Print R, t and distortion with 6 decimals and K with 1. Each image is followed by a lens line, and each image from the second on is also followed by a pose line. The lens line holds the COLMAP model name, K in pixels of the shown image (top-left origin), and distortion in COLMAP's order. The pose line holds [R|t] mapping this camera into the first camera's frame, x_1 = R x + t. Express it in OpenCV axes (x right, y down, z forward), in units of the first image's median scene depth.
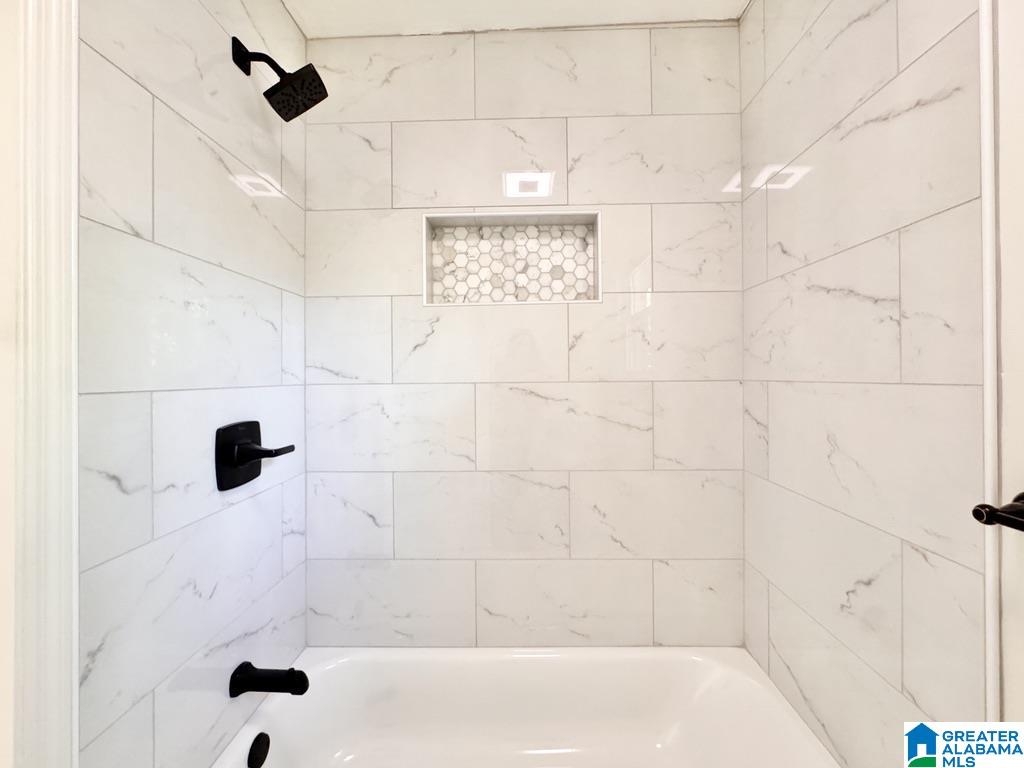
lens RADIAL K [[418.1, 0, 512.9], [0, 418.1, 376.0], [0, 0, 1]] dist [-0.001479, -0.000413]
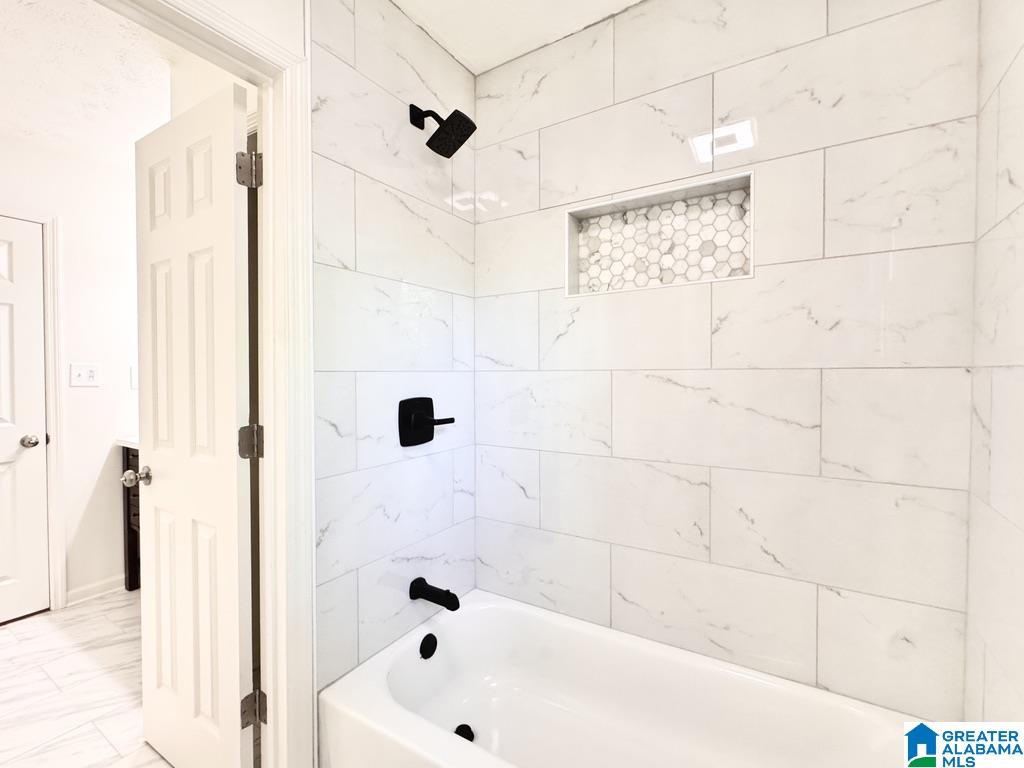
lens RADIAL K [[458.0, 0, 512.0], [0, 458.0, 384.0], [0, 0, 1]] dist [0.000646, 0.000095]
pose [[0.862024, 0.017643, -0.506561, 0.260690], [-0.003372, 0.999572, 0.029076, 0.018689], [0.506857, -0.023356, 0.861714, -0.076411]]
